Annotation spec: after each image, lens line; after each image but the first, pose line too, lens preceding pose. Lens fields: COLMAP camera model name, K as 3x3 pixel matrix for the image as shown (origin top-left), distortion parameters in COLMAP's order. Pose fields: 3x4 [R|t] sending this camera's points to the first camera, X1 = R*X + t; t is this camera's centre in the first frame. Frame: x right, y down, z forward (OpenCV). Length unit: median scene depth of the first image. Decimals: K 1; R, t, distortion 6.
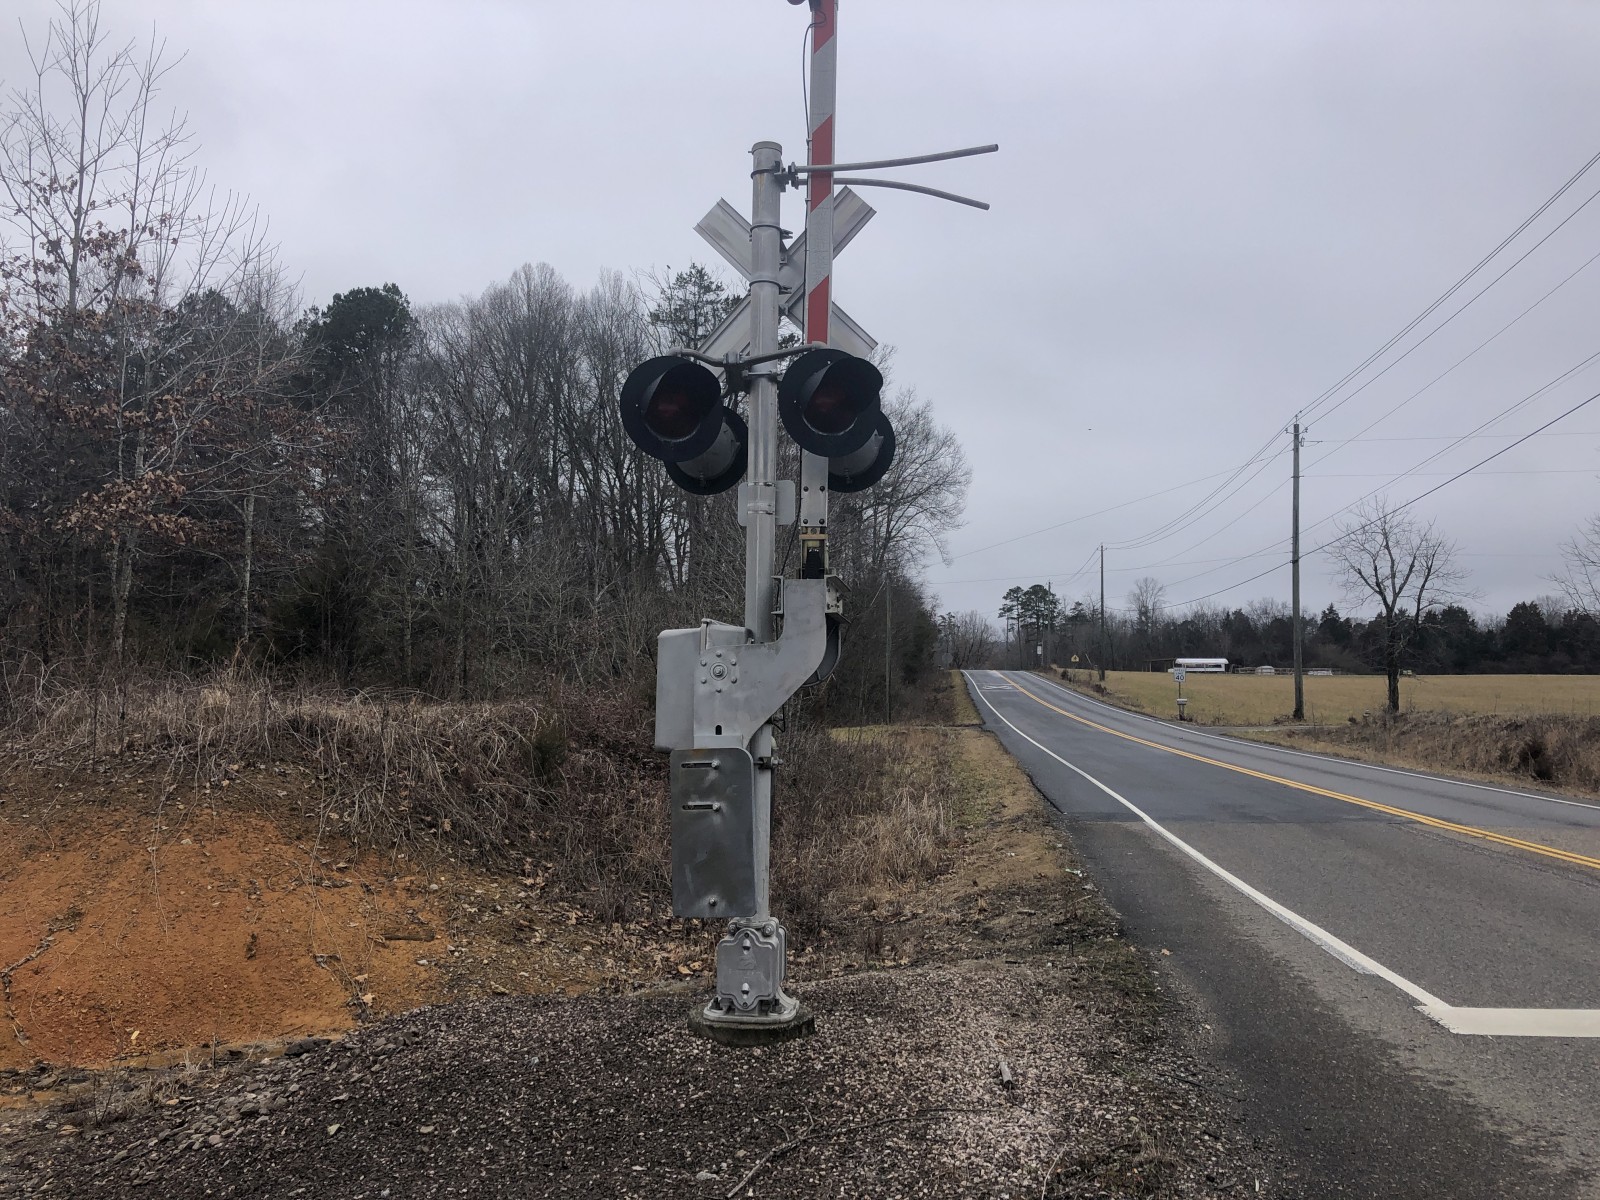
lens RADIAL K [[1351.6, 0, 758.1], [0, 1351.6, 584.1], [0, 0, 1]] dist [0.051371, -0.063853]
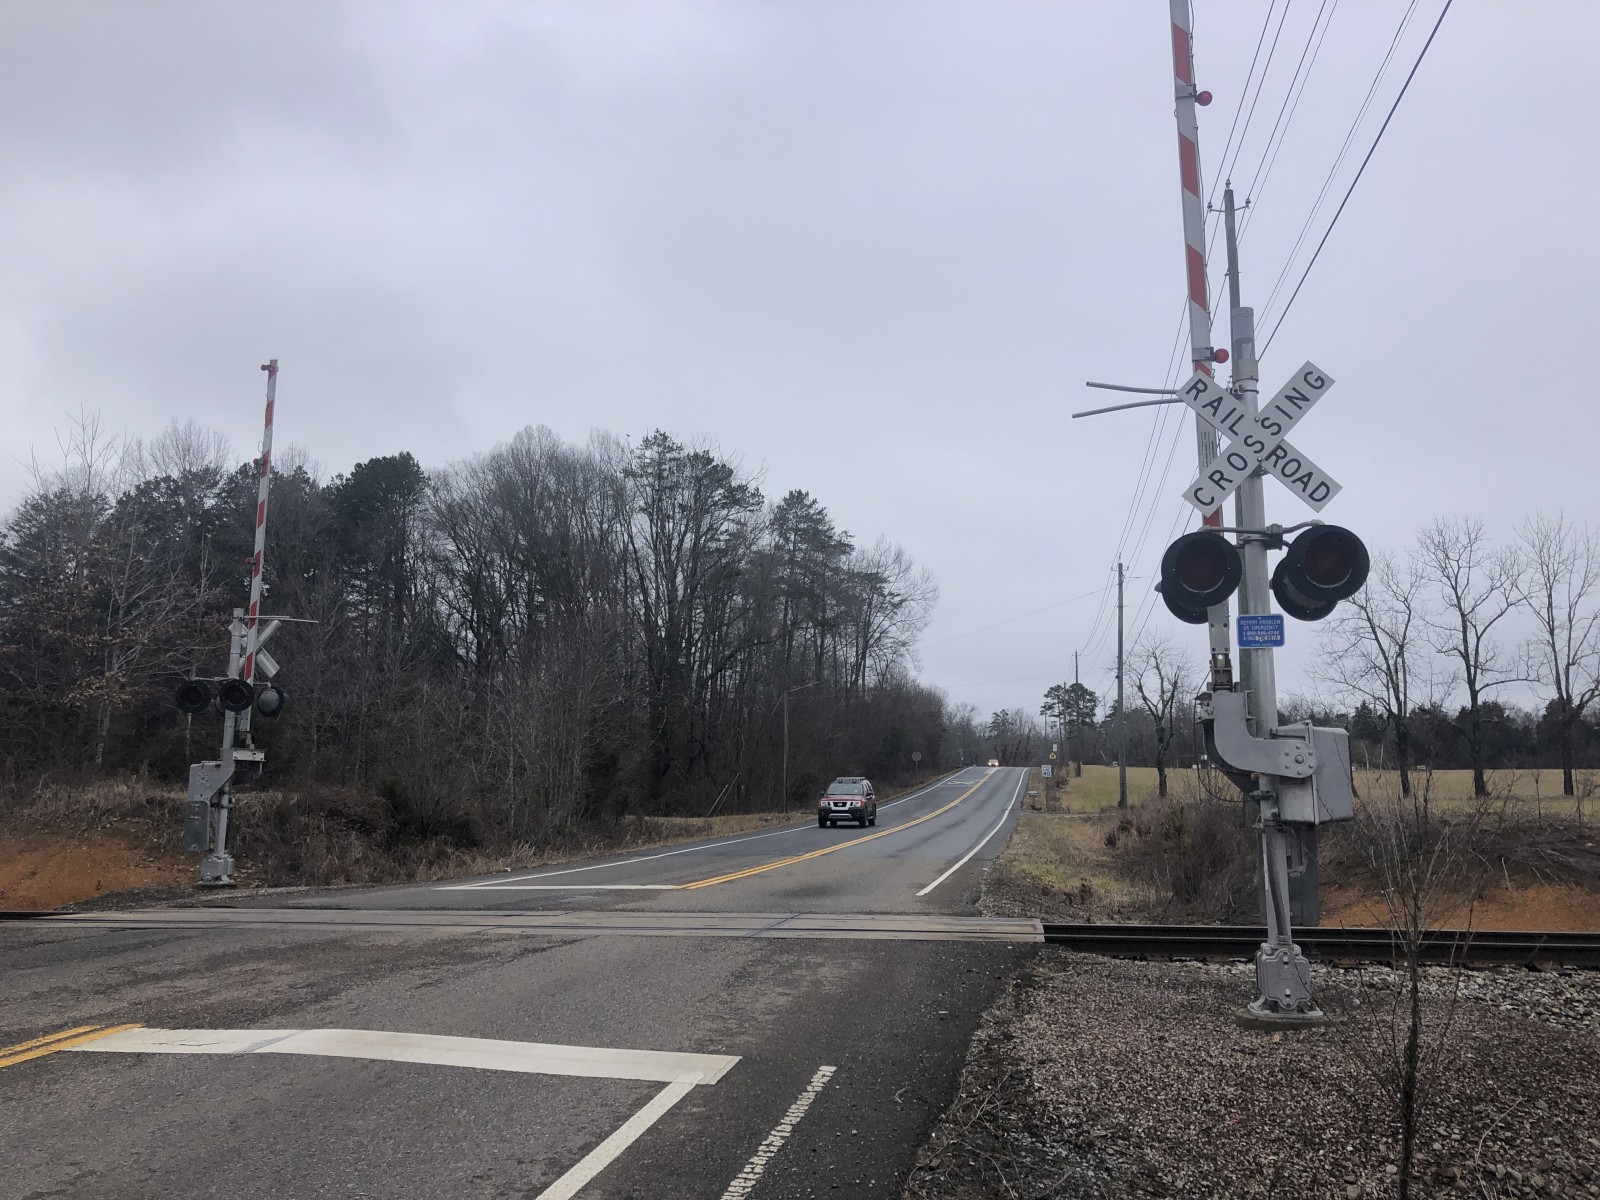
lens RADIAL K [[1351.6, 0, 792.9], [0, 1351.6, 578.3], [0, 0, 1]] dist [0.051371, -0.063853]
pose [[0.998942, -0.011868, -0.044430, 0.889415], [0.008515, 0.997154, -0.074910, -0.090497], [0.045192, 0.074452, 0.996200, -1.303401]]
